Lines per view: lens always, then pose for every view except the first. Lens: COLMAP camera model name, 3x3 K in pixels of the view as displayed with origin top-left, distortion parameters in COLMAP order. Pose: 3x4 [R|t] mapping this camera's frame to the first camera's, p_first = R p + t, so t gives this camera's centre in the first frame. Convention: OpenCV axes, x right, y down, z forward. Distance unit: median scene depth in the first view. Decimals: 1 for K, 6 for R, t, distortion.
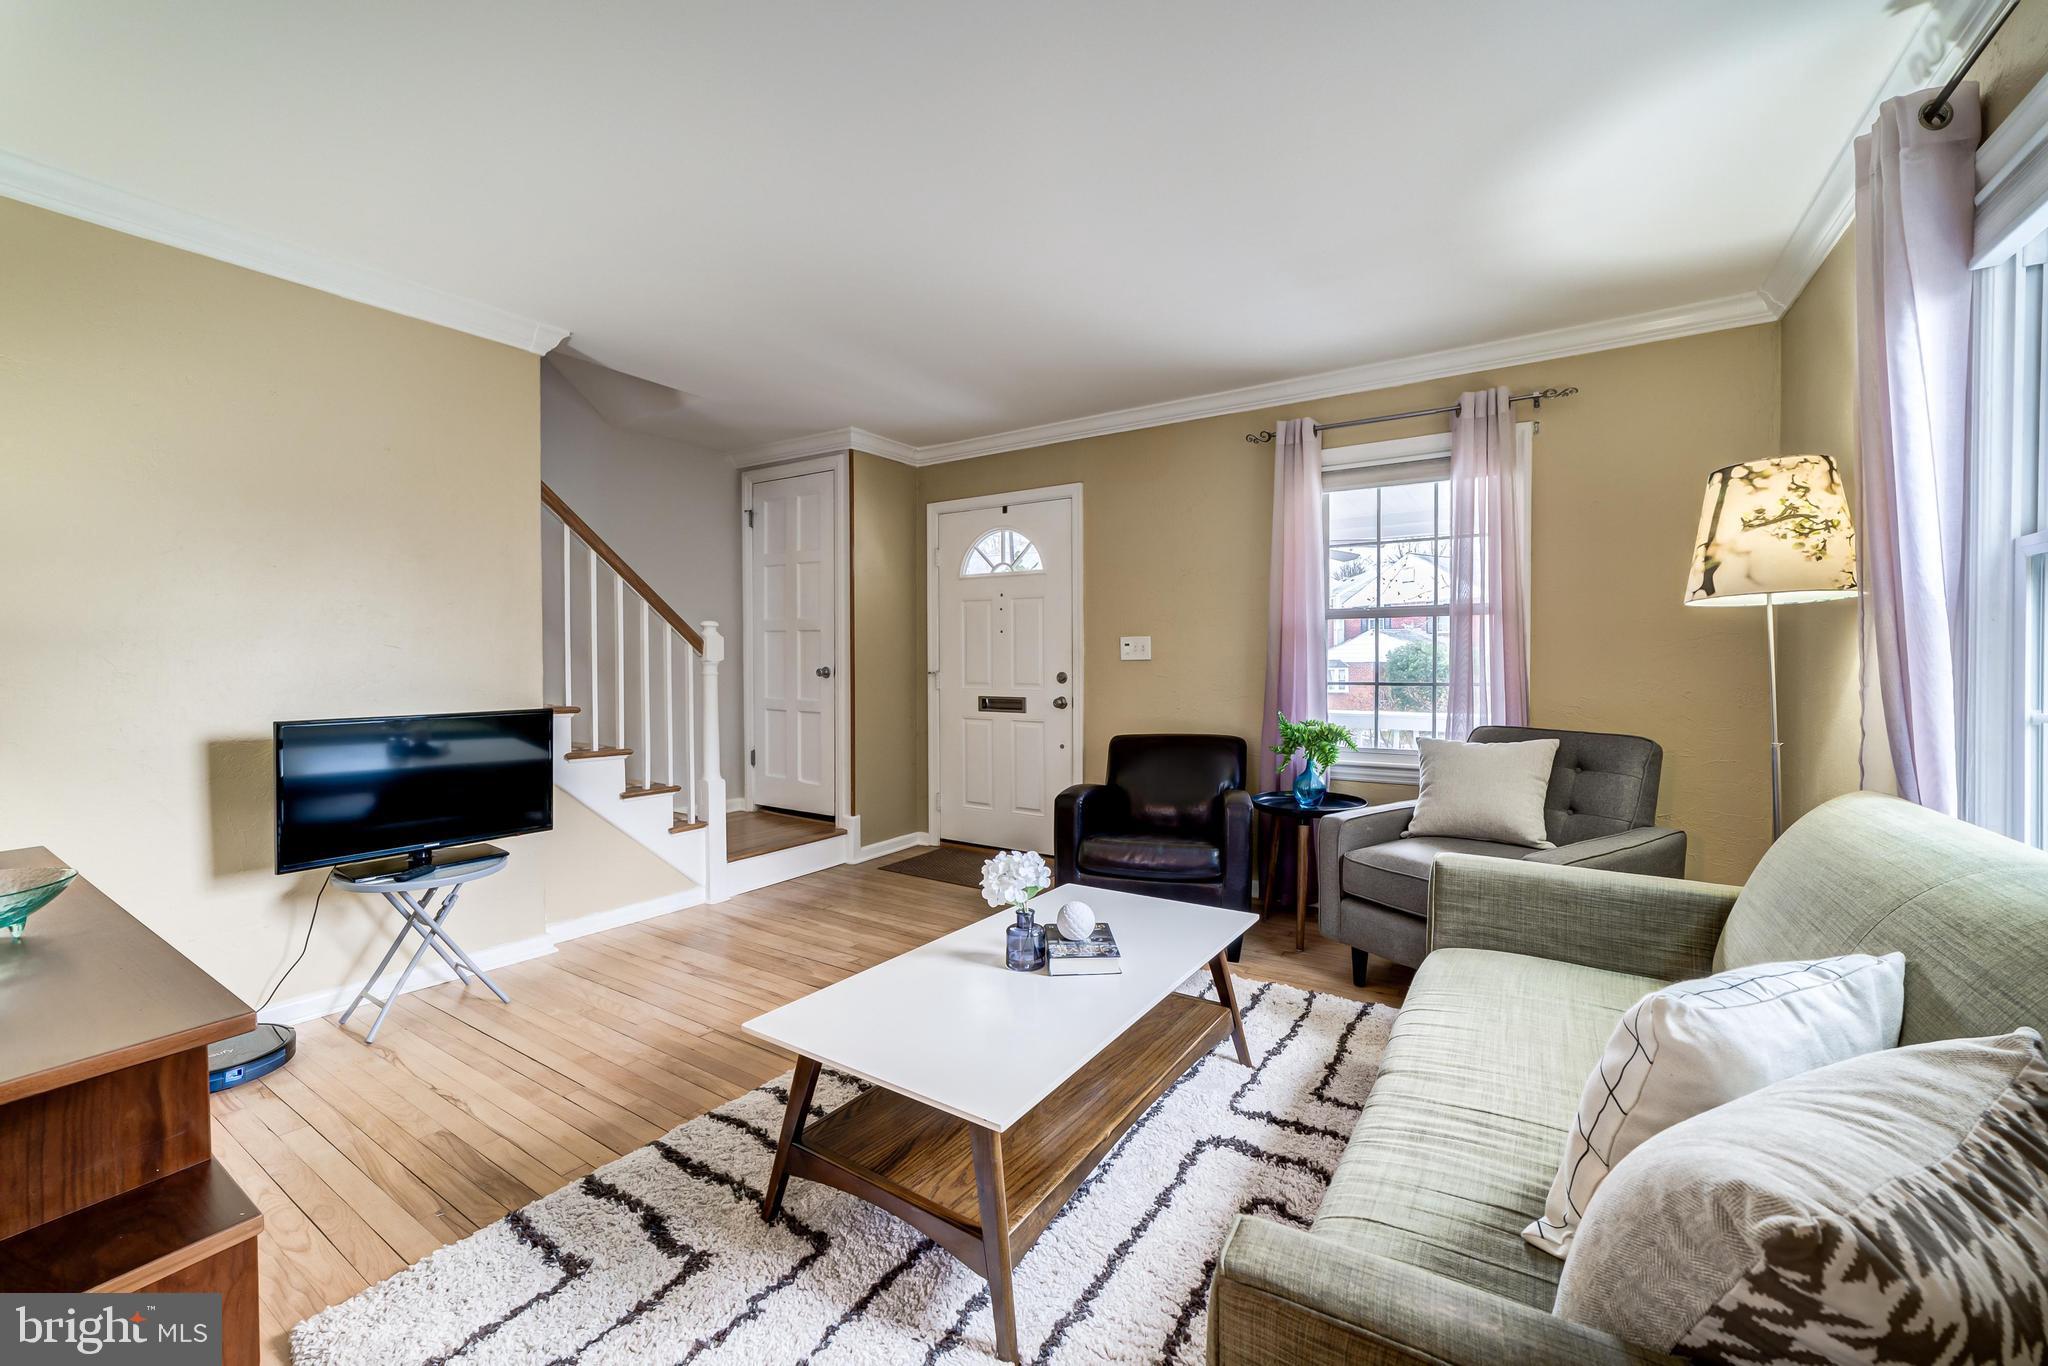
lens RADIAL K [[780.3, 0, 1003.2], [0, 780.3, 683.5], [0, 0, 1]] dist [-0.026103, 0.000403]
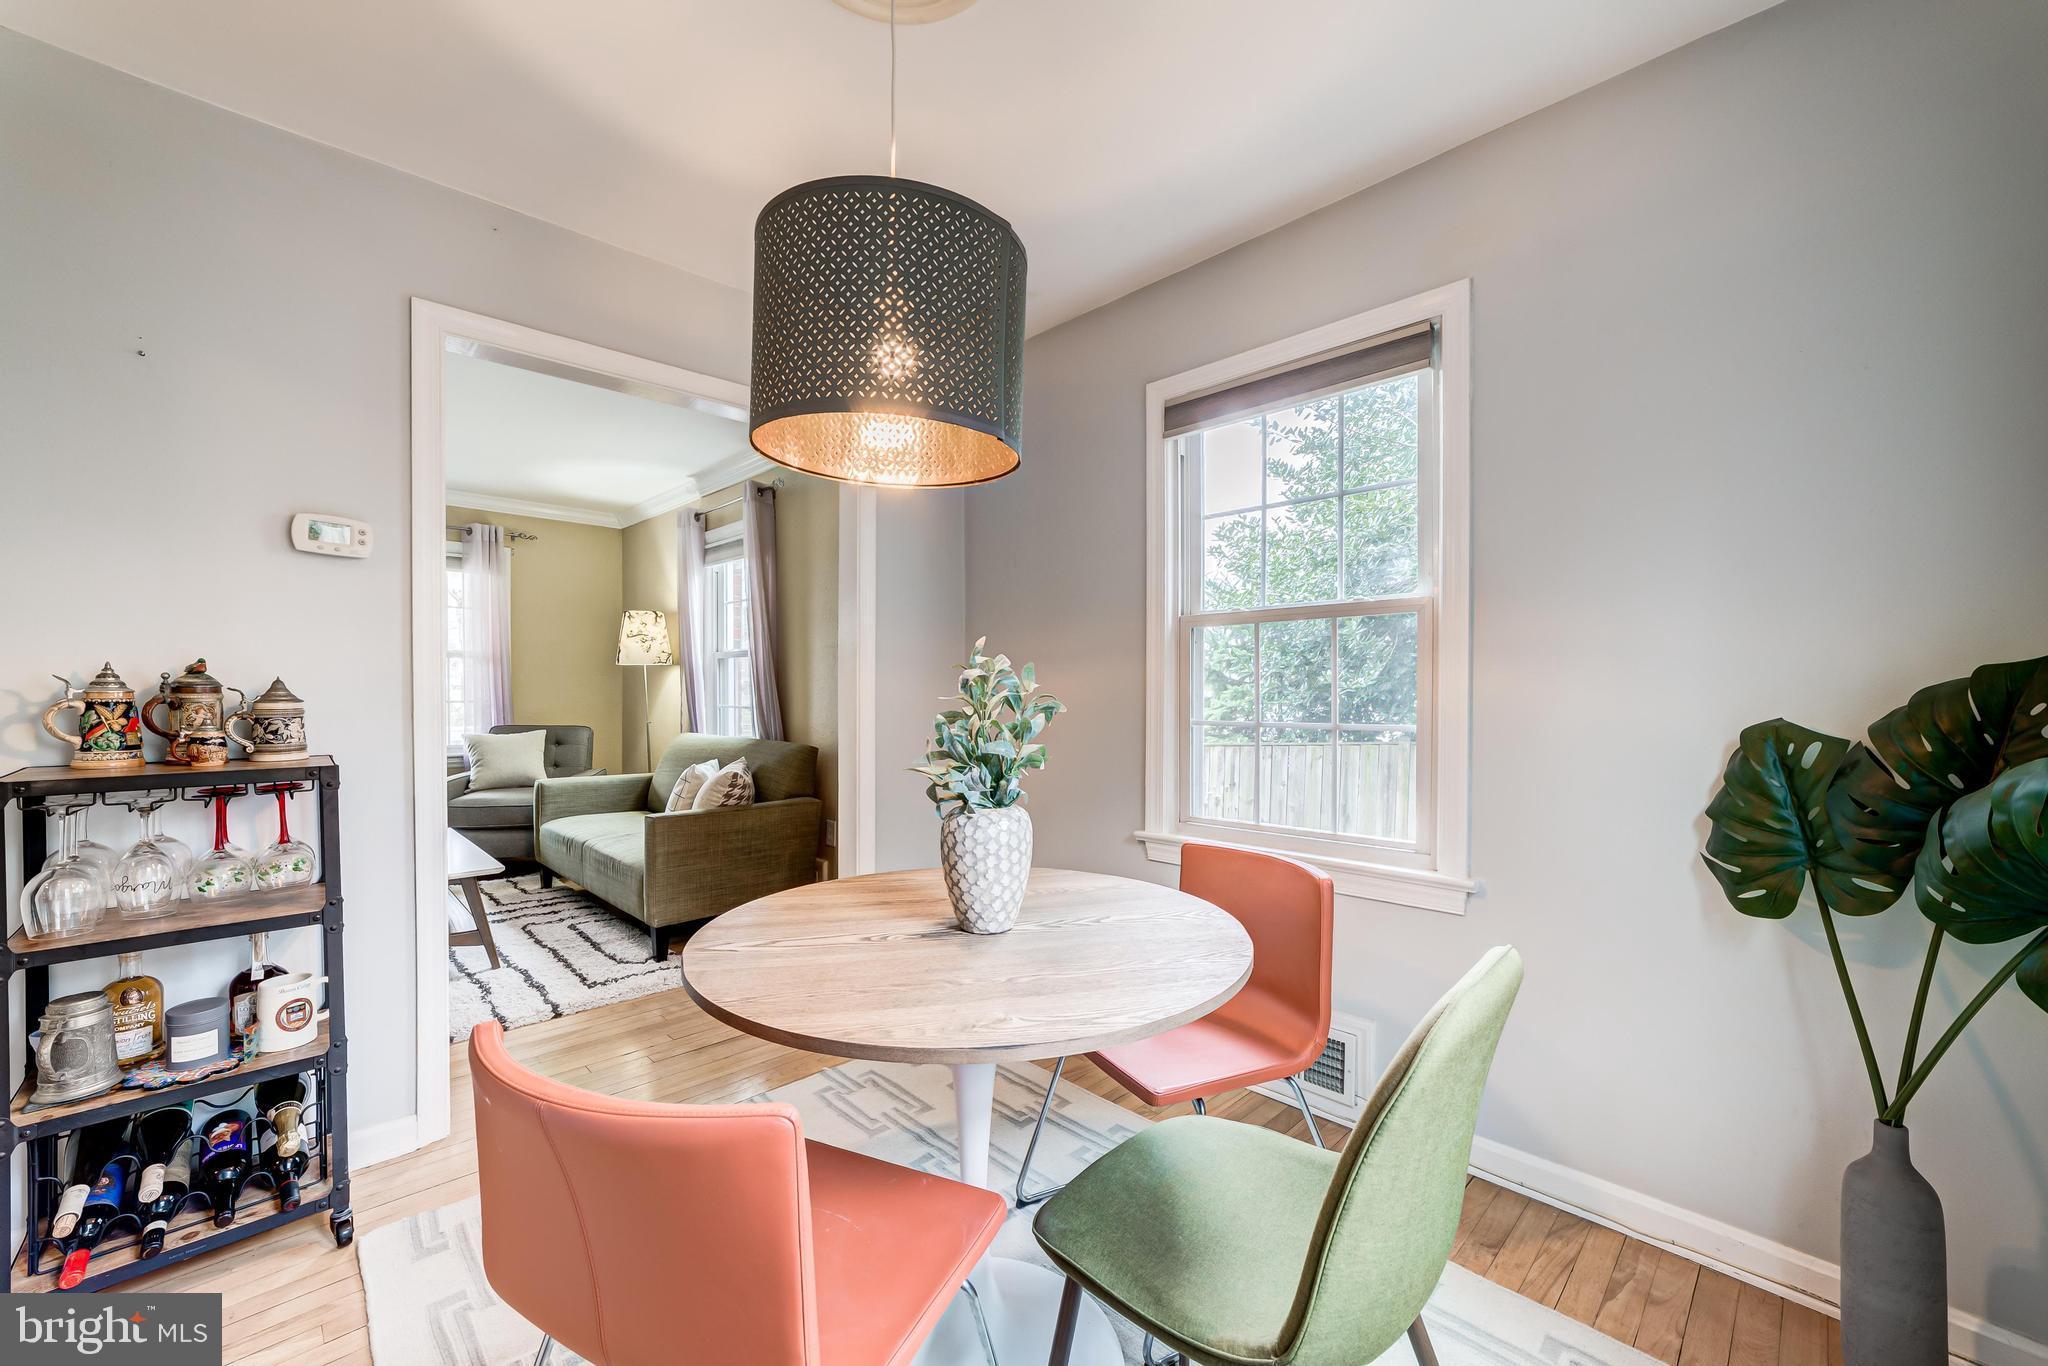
lens RADIAL K [[813.2, 0, 1018.2], [0, 813.2, 721.9], [0, 0, 1]] dist [0.000552, 0.000036]
pose [[0.220487, -0.037954, 0.974651, -0.752784], [0.017160, 0.999239, 0.035029, 0.002471], [-0.975239, 0.009002, 0.220970, -0.443755]]
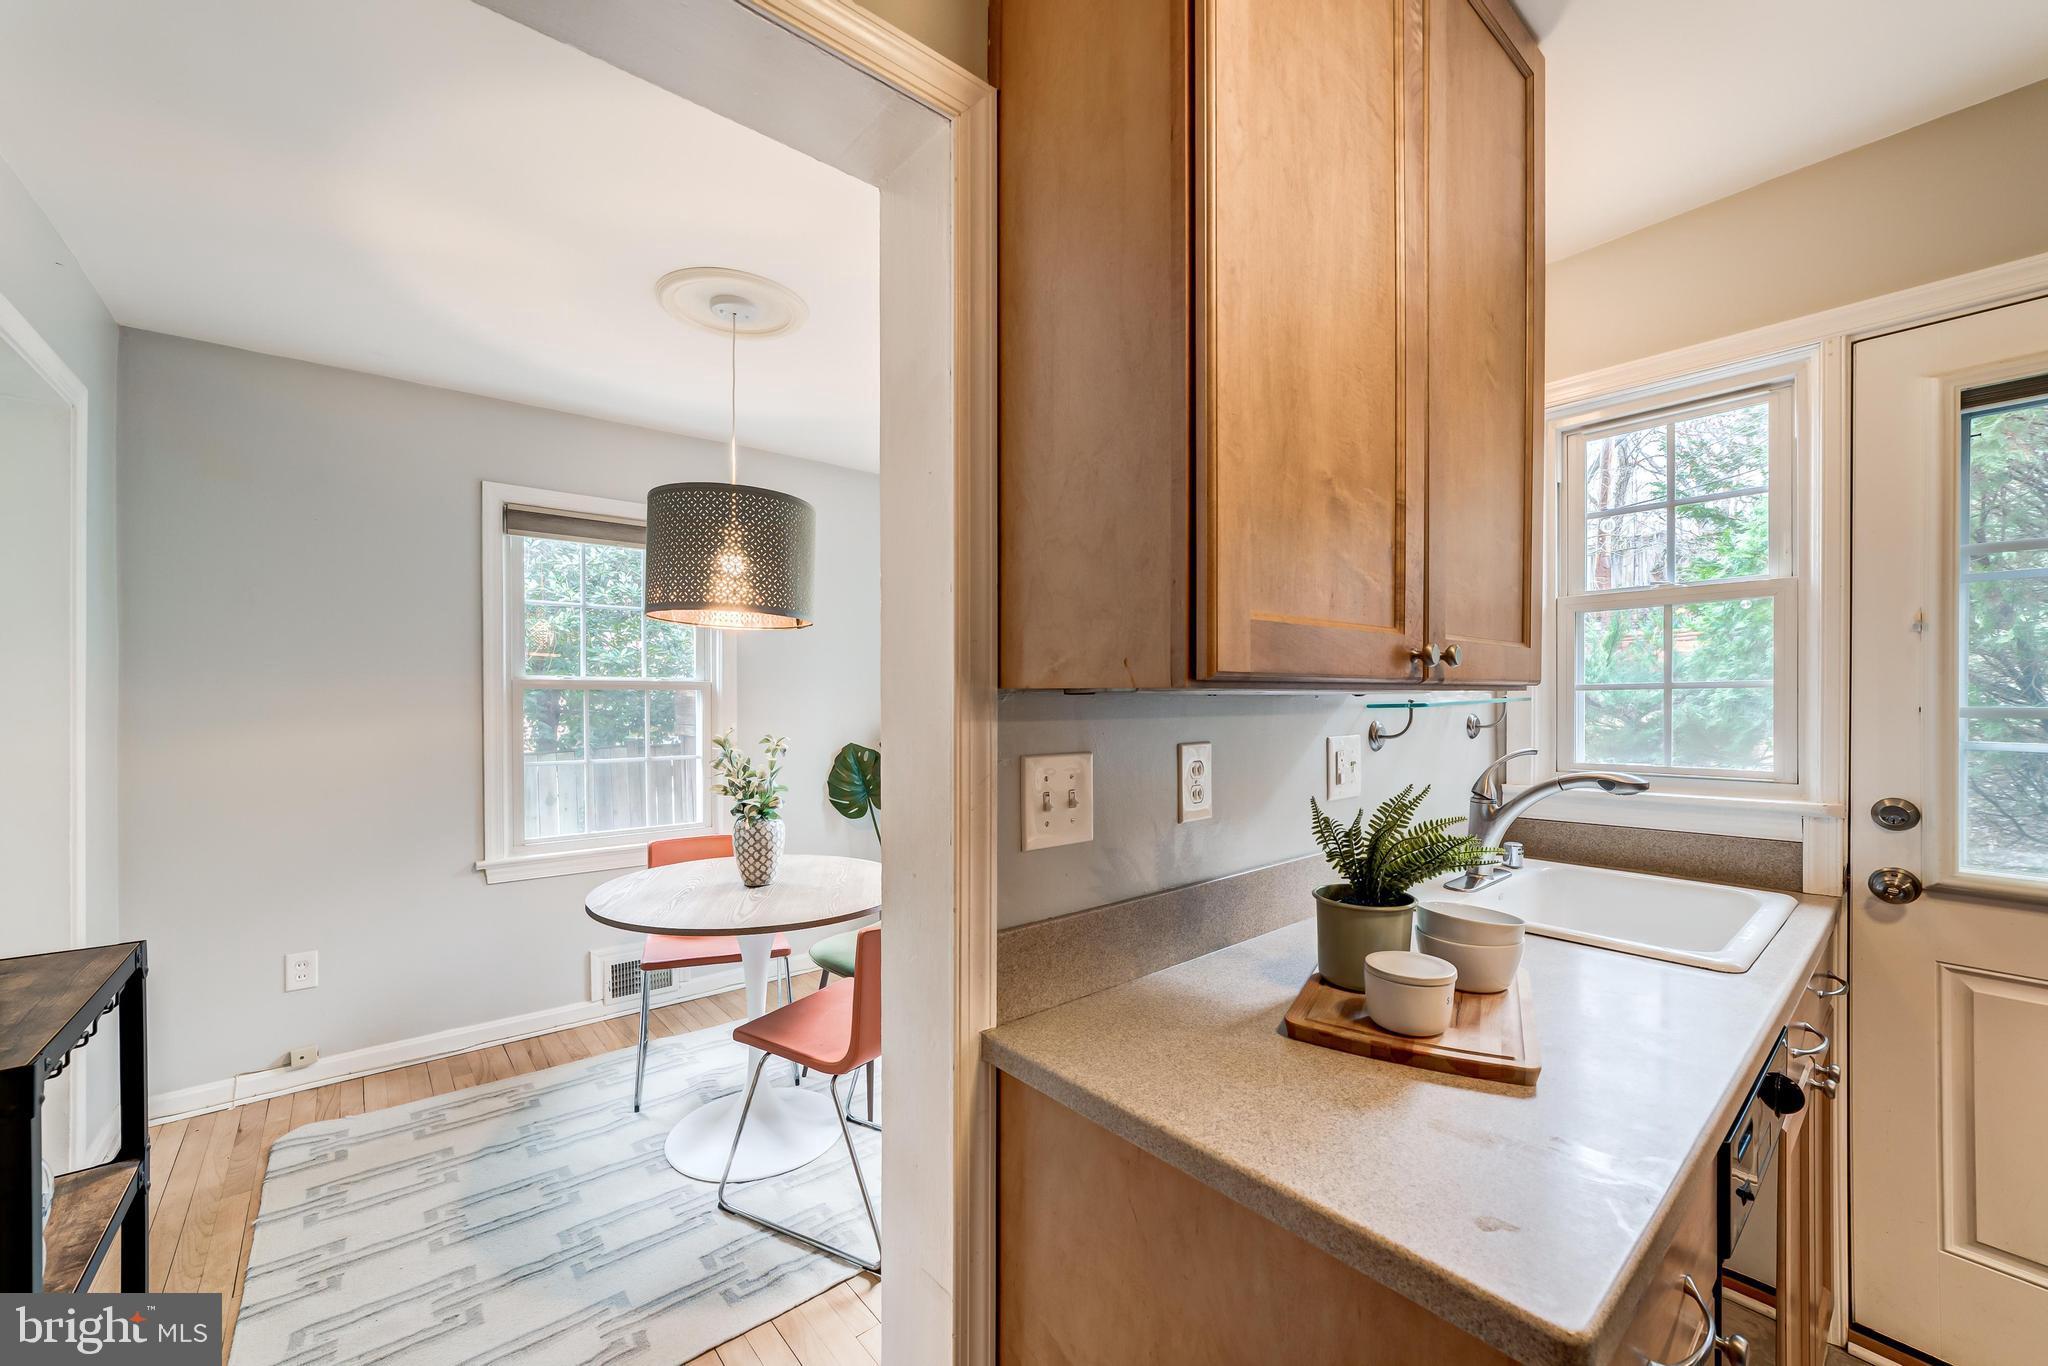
lens RADIAL K [[788.0, 0, 1074.2], [0, 788.0, 703.1], [0, 0, 1]] dist [-0.025294, 0.000347]
pose [[-0.966016, -0.012898, 0.258161, -0.825760], [-0.006150, 0.999618, 0.026930, -0.065641], [-0.258409, 0.024428, -0.965727, 0.245207]]
